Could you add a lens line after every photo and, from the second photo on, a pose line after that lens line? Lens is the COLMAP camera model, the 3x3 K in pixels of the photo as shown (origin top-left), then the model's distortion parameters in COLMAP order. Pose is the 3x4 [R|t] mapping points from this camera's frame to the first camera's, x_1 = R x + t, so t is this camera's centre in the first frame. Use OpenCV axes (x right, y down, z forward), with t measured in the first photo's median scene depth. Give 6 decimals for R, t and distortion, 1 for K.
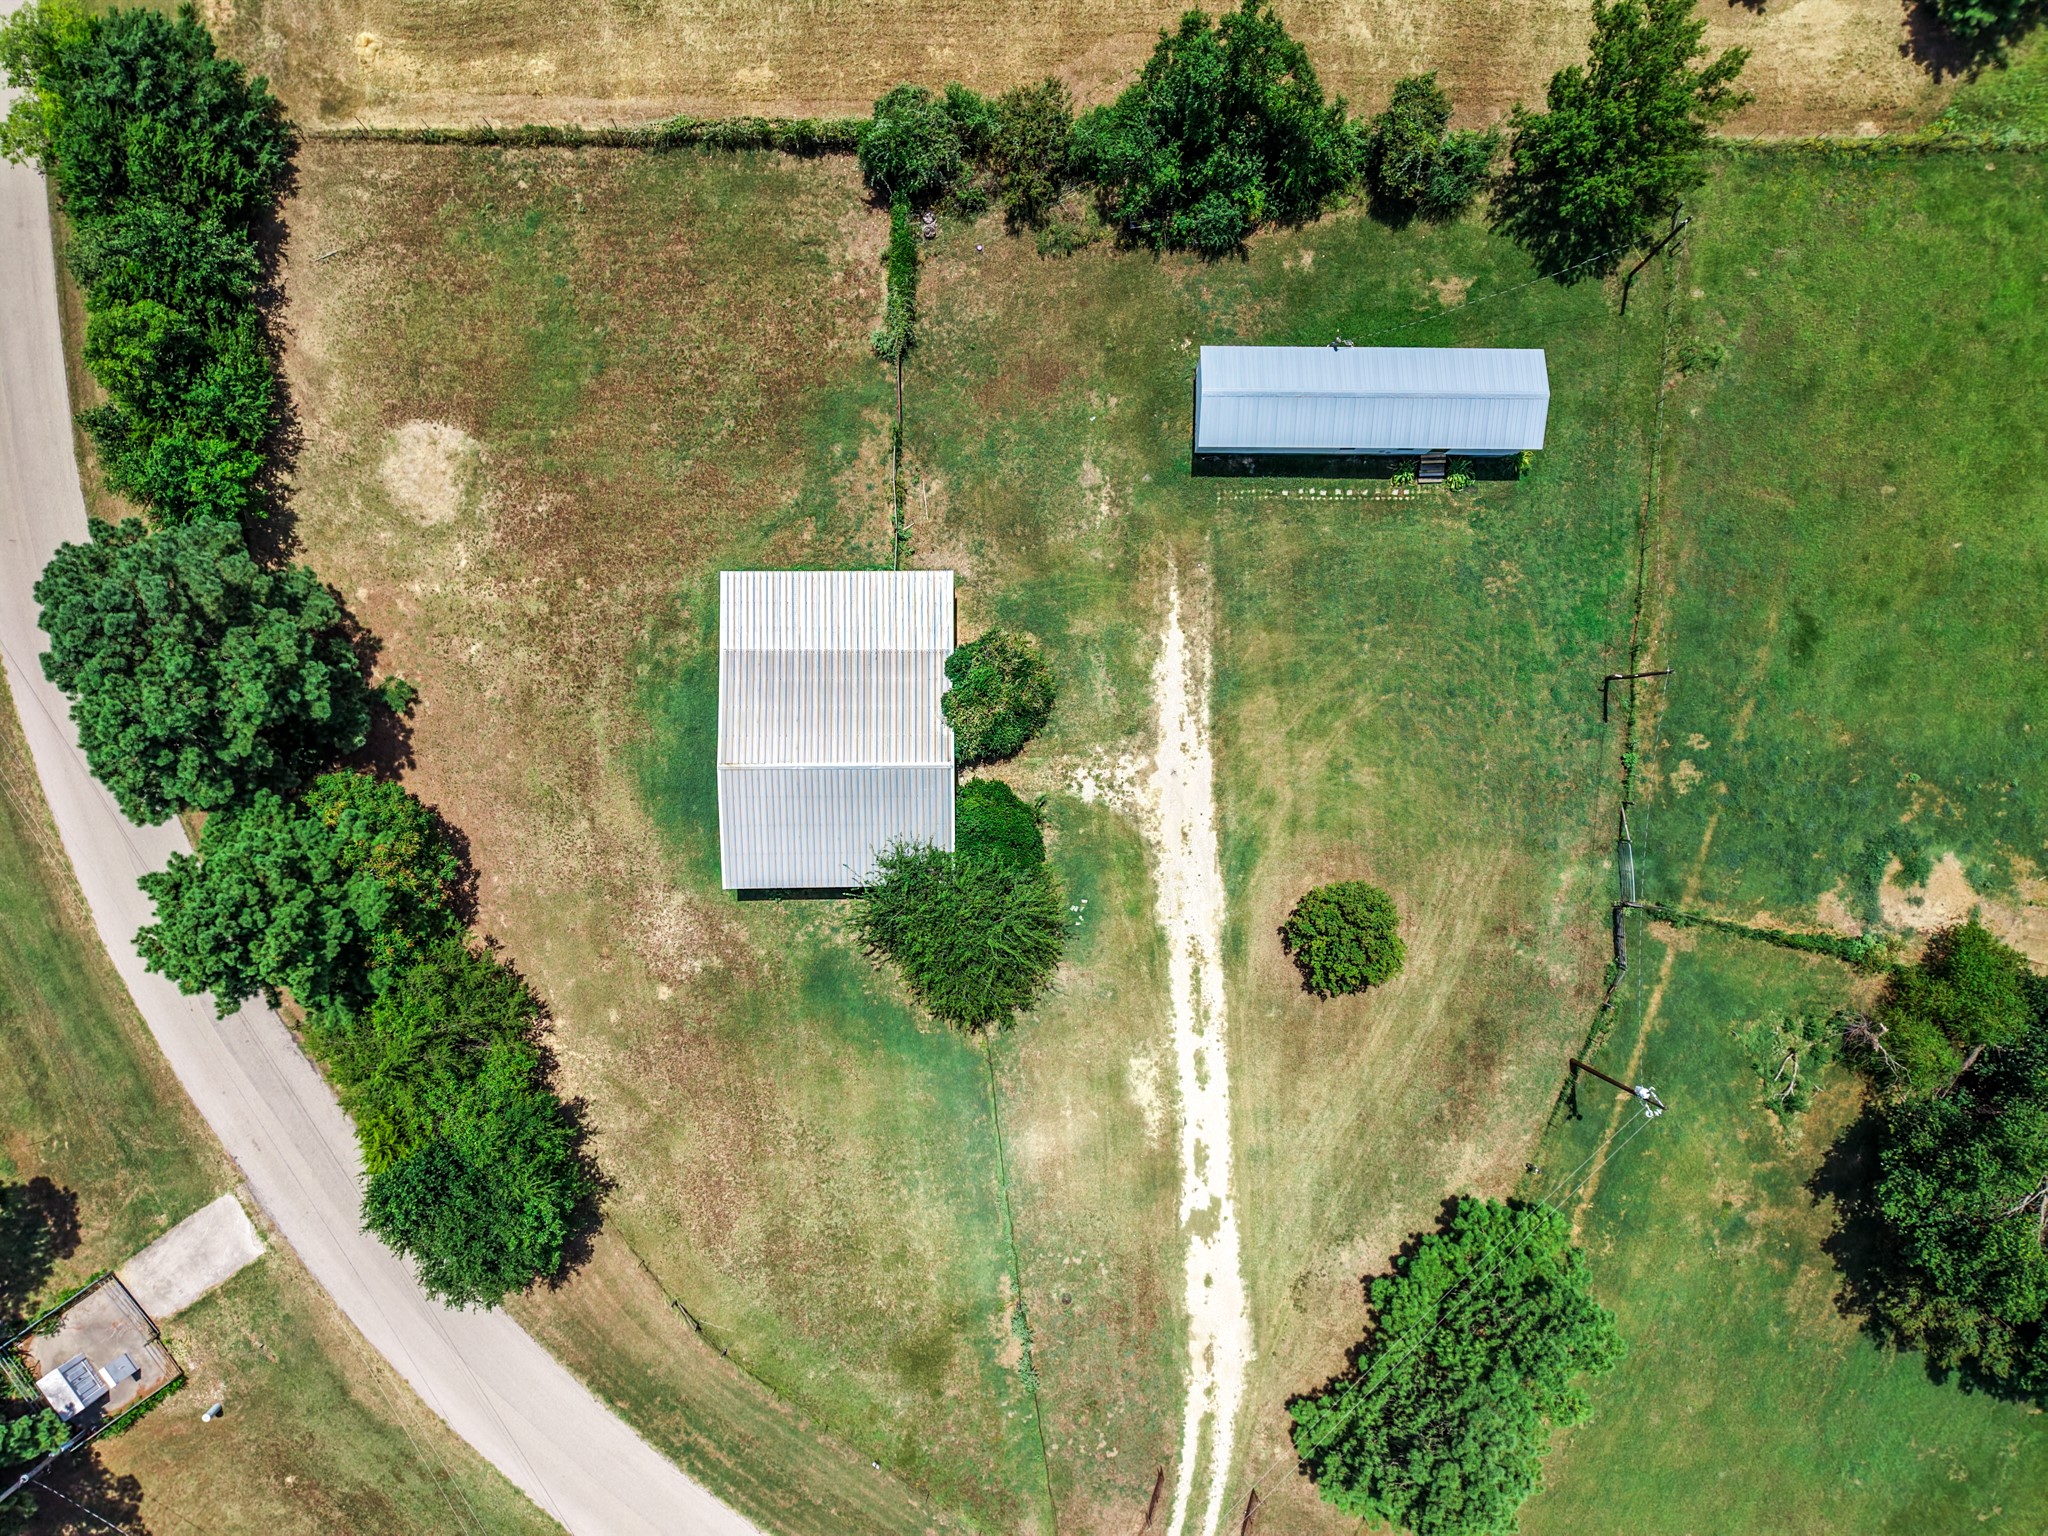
lens RADIAL K [[1449.4, 0, 1015.6], [0, 1449.4, 783.8], [0, 0, 1]] dist [0.008345, 0.000603]
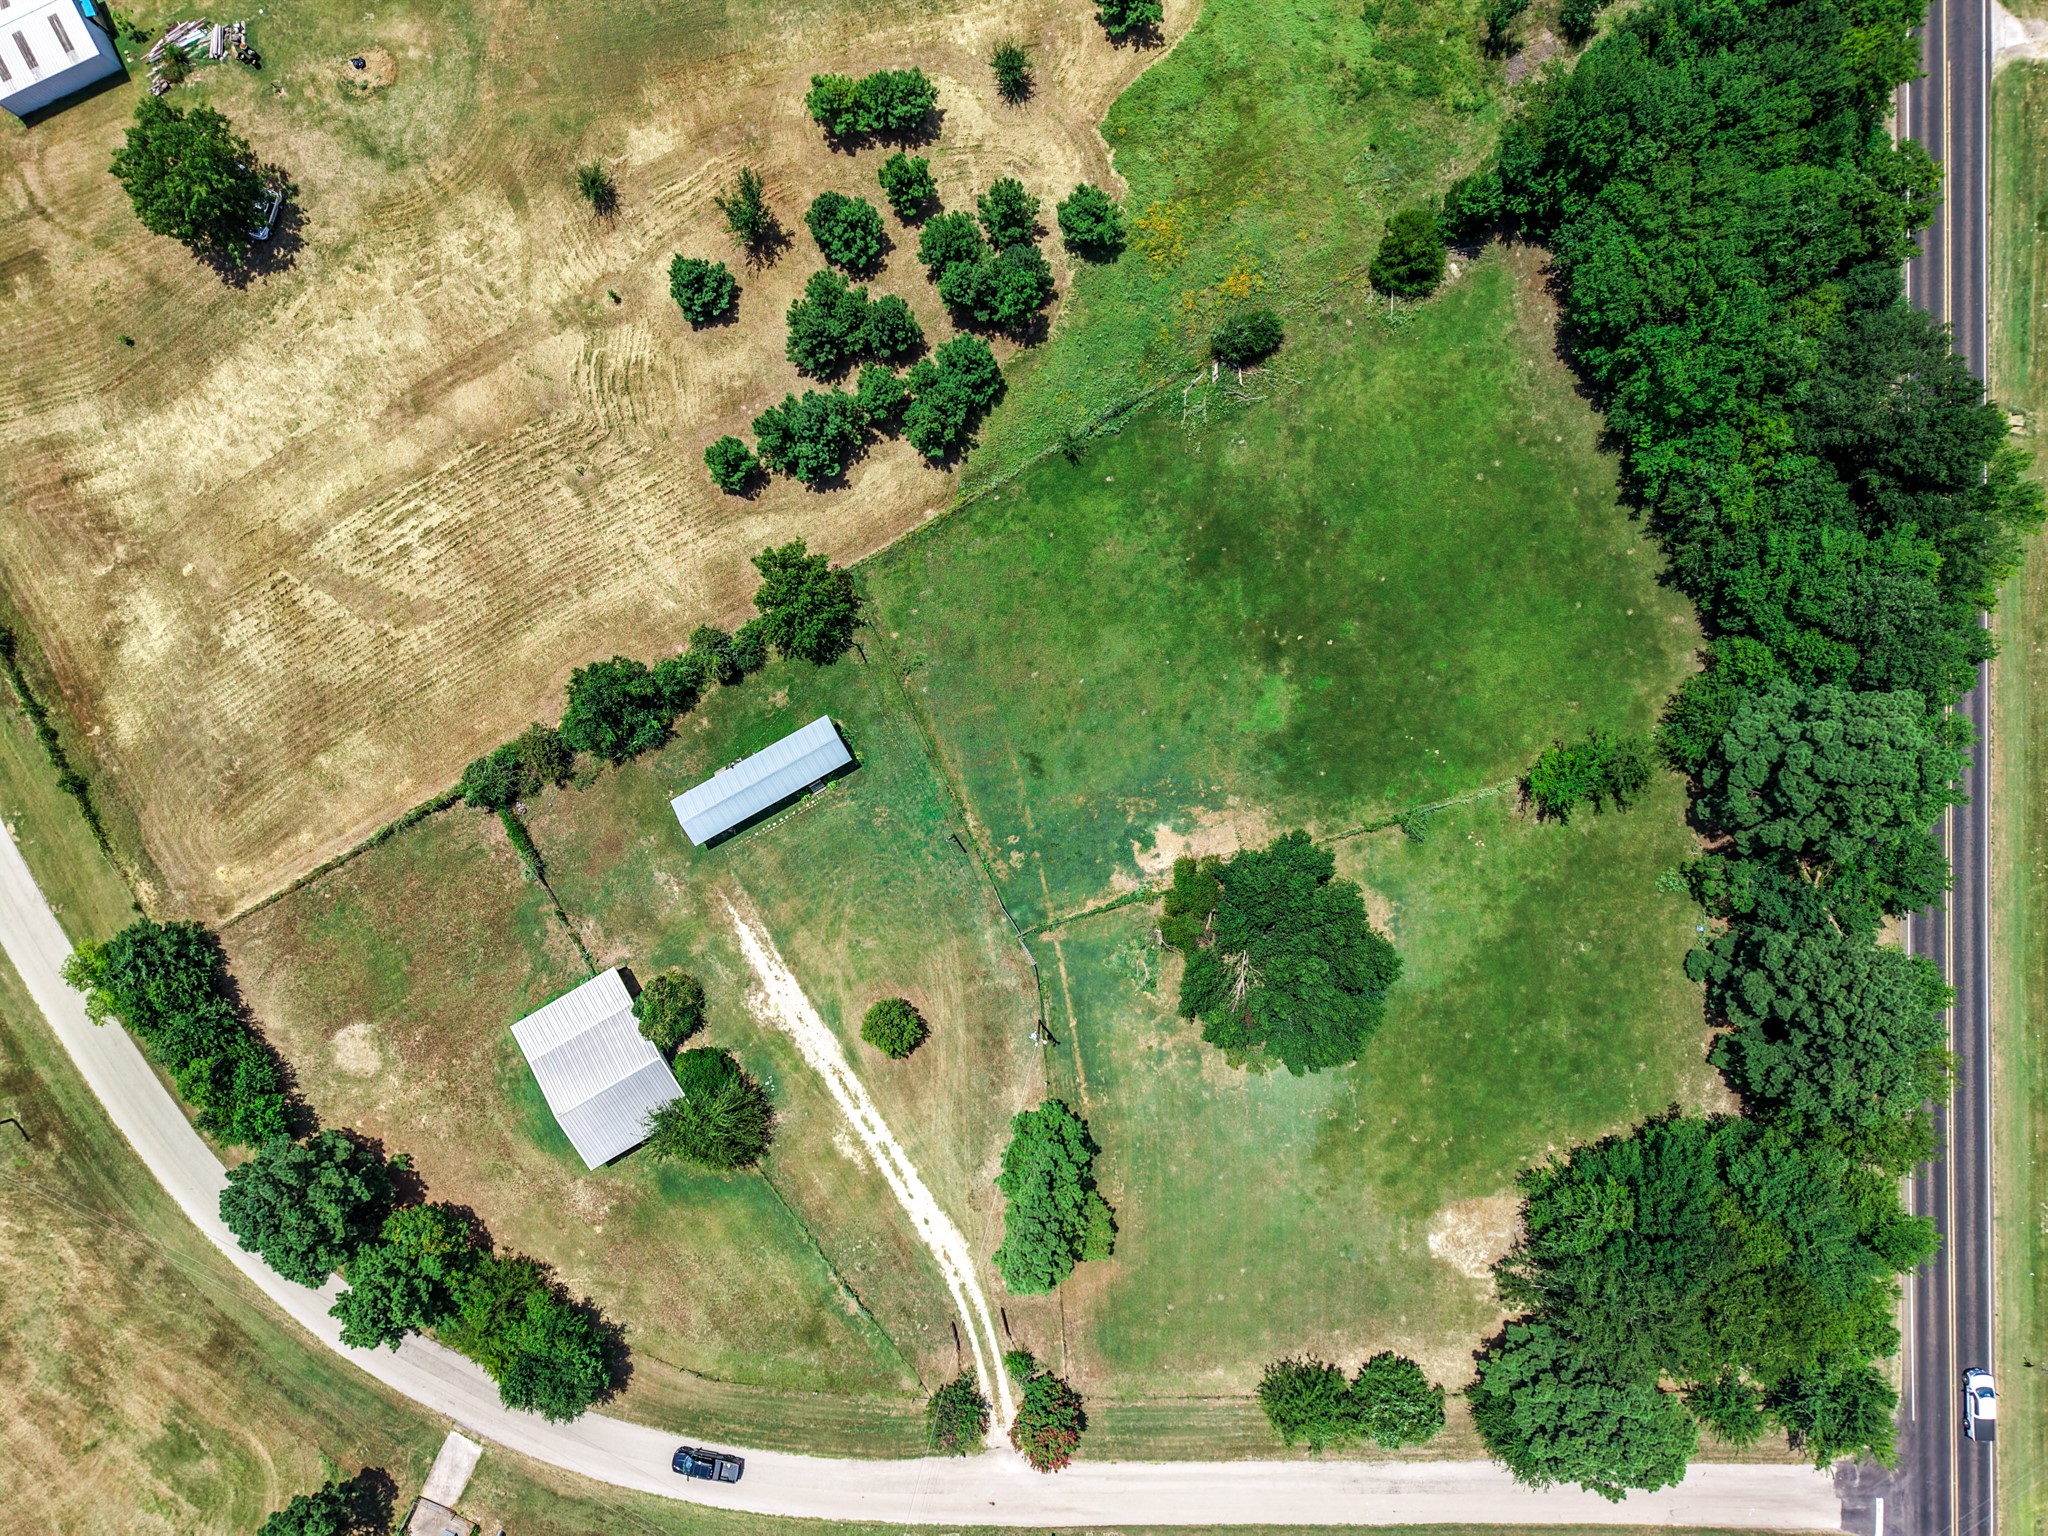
lens RADIAL K [[1449.4, 0, 1015.6], [0, 1449.4, 783.8], [0, 0, 1]] dist [0.008345, 0.000603]
pose [[0.869560, -0.492933, -0.029711, 0.577264], [0.492716, 0.870065, -0.014731, -0.065626], [0.033112, -0.001830, 0.999450, -0.879852]]
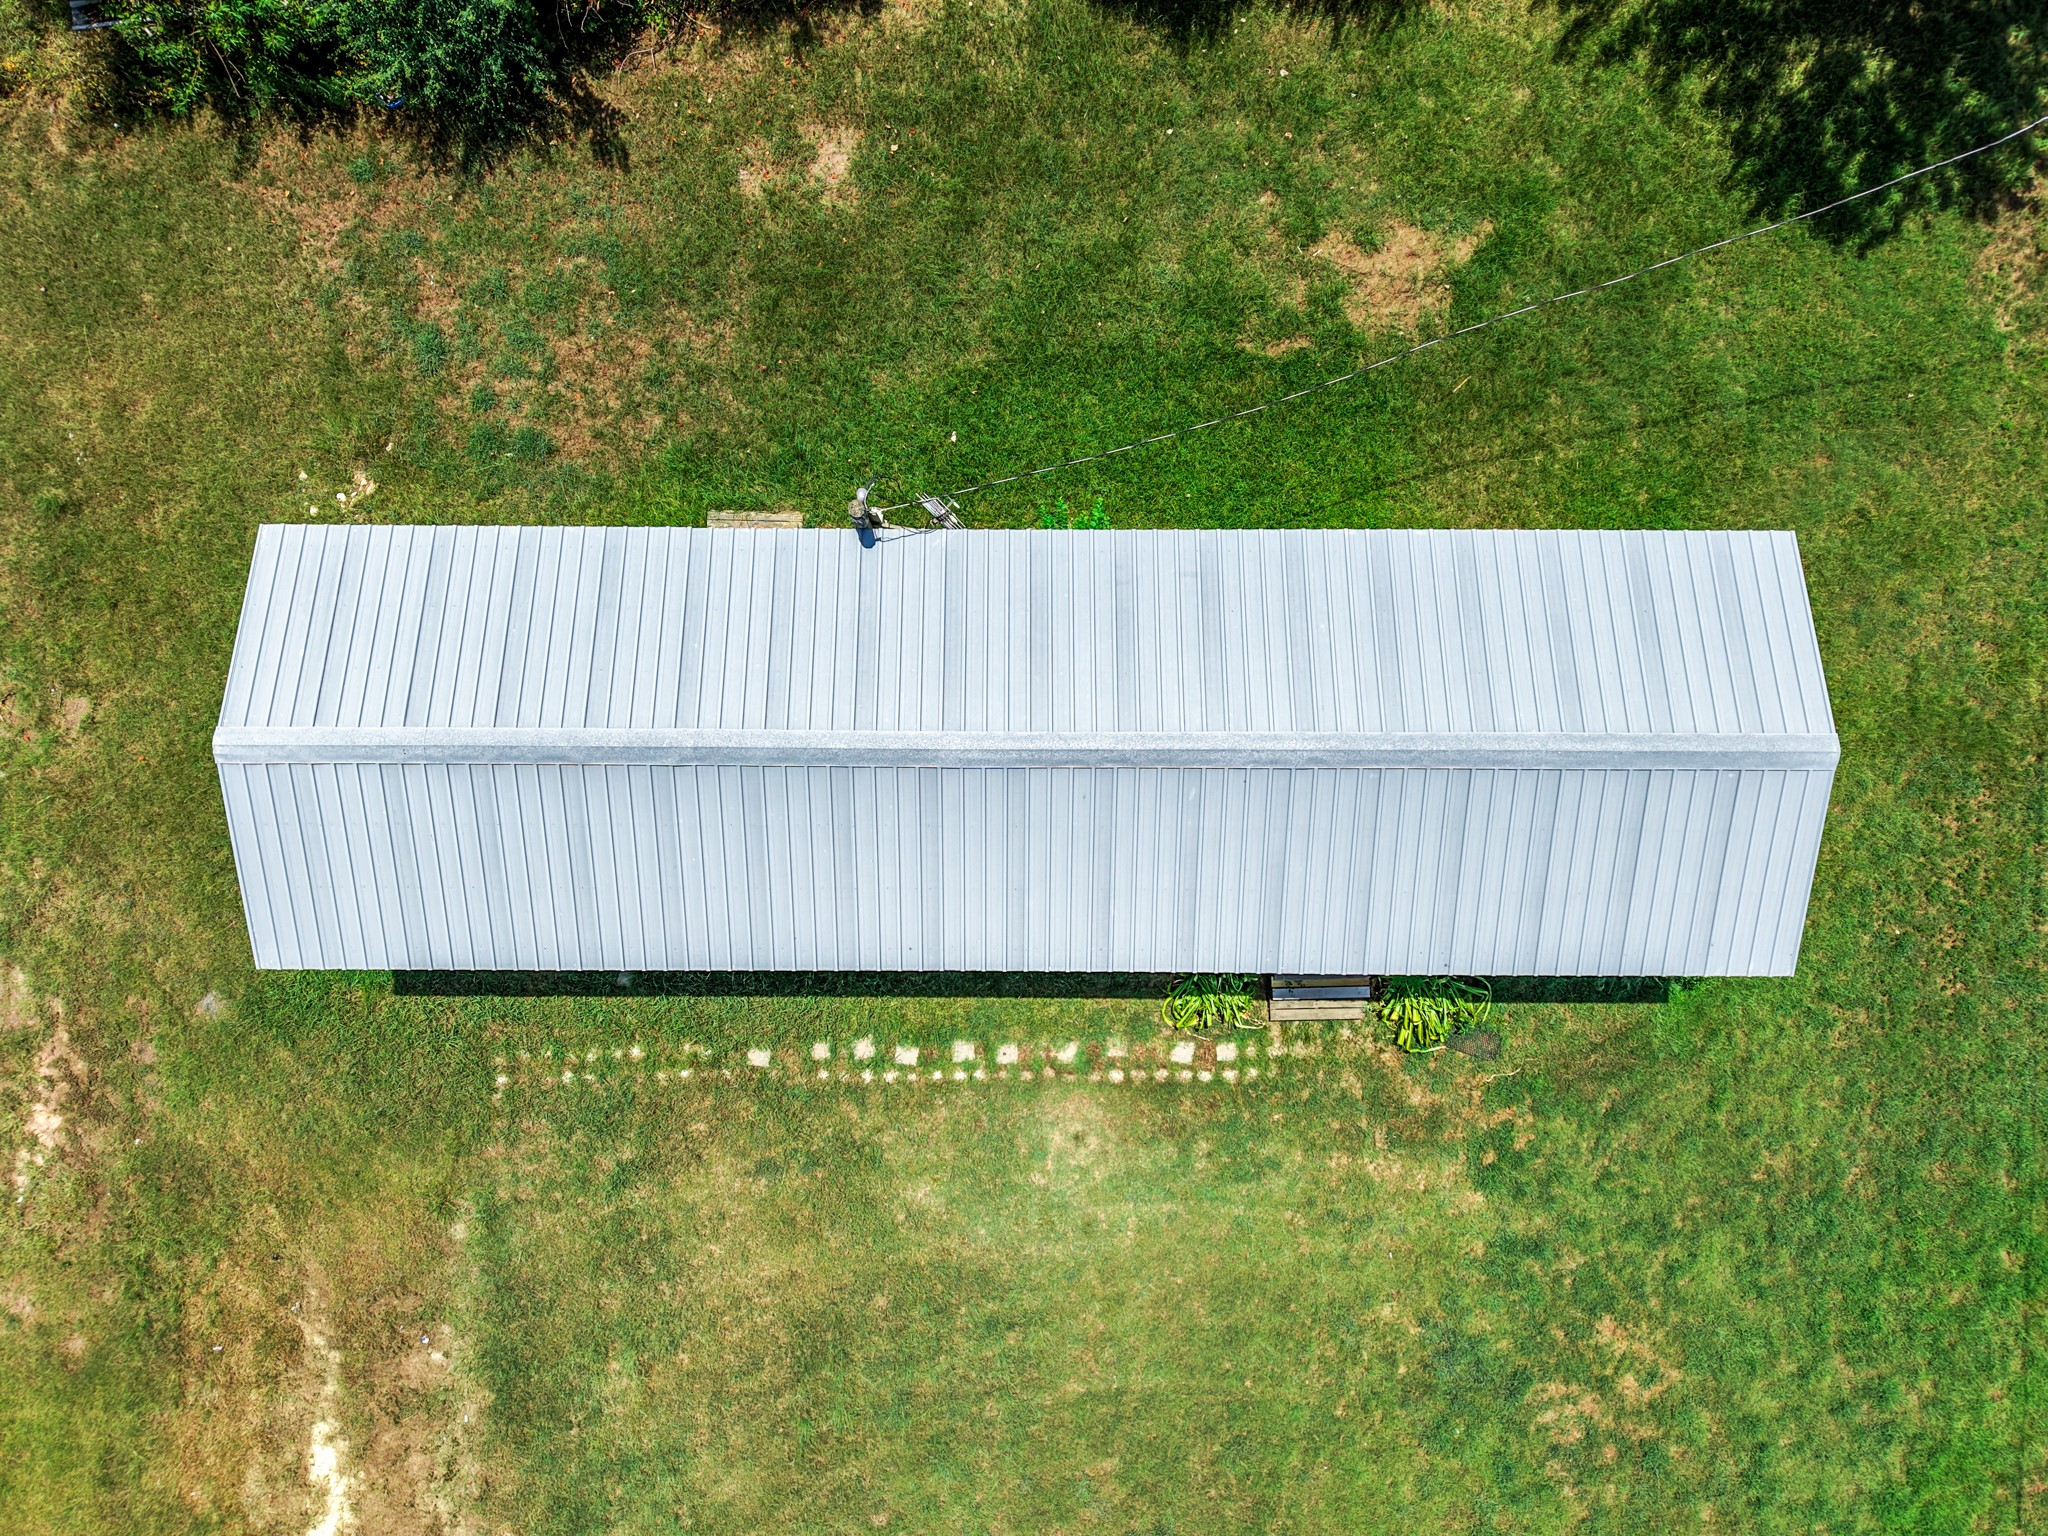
lens RADIAL K [[1449.4, 0, 1015.6], [0, 1449.4, 783.8], [0, 0, 1]] dist [0.008345, 0.000603]
pose [[0.999970, -0.003533, -0.006890, 0.238980], [0.003454, 0.999928, -0.011505, -0.251952], [0.006930, 0.011481, 0.999910, 0.757234]]
